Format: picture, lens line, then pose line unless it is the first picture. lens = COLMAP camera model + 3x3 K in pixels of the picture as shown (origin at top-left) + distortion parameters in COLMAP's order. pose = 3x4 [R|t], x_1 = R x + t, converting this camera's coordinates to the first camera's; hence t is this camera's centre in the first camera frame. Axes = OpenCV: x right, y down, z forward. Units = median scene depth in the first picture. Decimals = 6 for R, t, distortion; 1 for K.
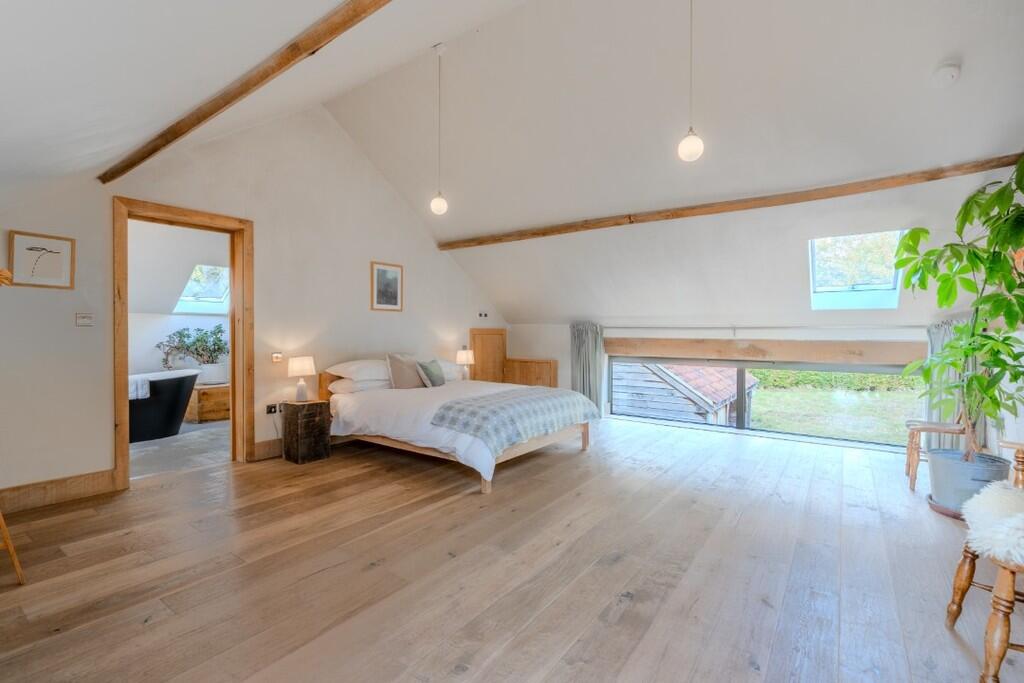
lens RADIAL K [[468.3, 0, 504.2], [0, 468.3, 340.1], [0, 0, 1]] dist [-0.005354, 0.001050]
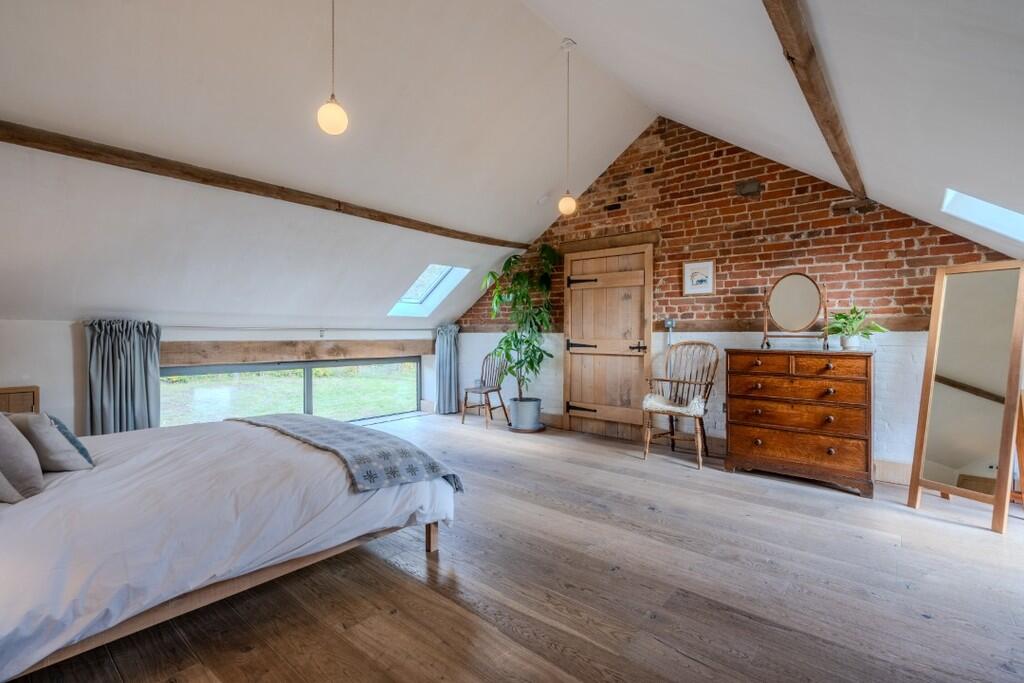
lens RADIAL K [[468.3, 0, 505.2], [0, 468.3, 334.7], [0, 0, 1]] dist [-0.005354, 0.001050]
pose [[0.068450, -0.008536, 0.997618, -0.614530], [0.016302, 0.999839, 0.007437, -0.018126], [-0.997521, 0.015754, 0.068578, 0.654958]]
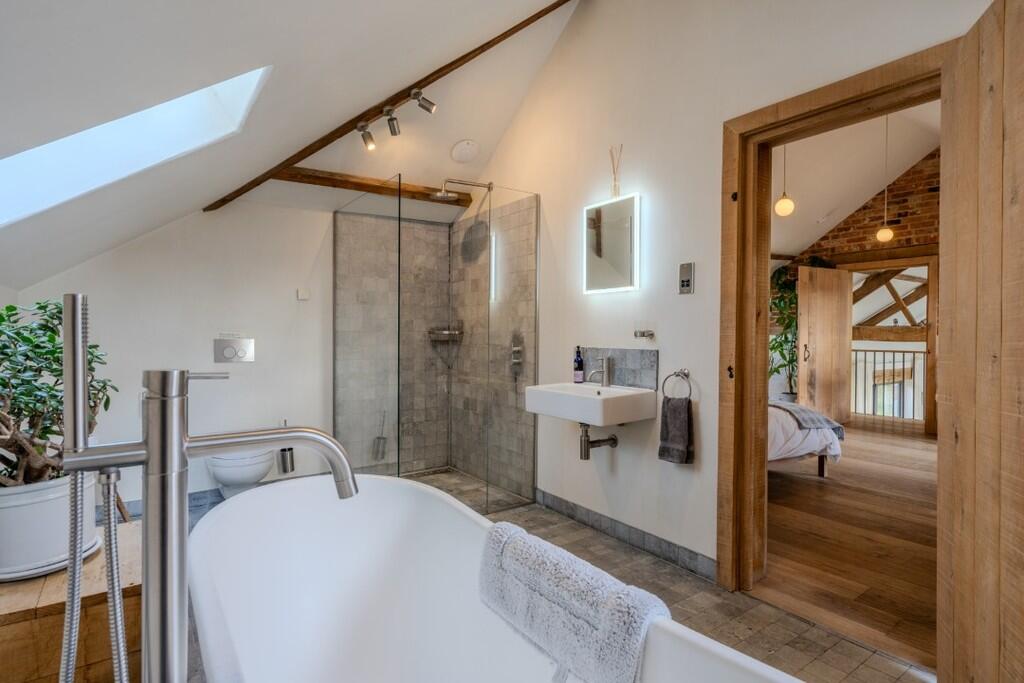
lens RADIAL K [[525.2, 0, 512.5], [0, 525.2, 338.6], [0, 0, 1]] dist [0.000500, 0.000093]
pose [[0.306856, -0.009721, 0.951706, -1.176629], [0.009998, 0.999926, 0.006990, -0.024151], [-0.951704, 0.007370, 0.306930, 1.046060]]
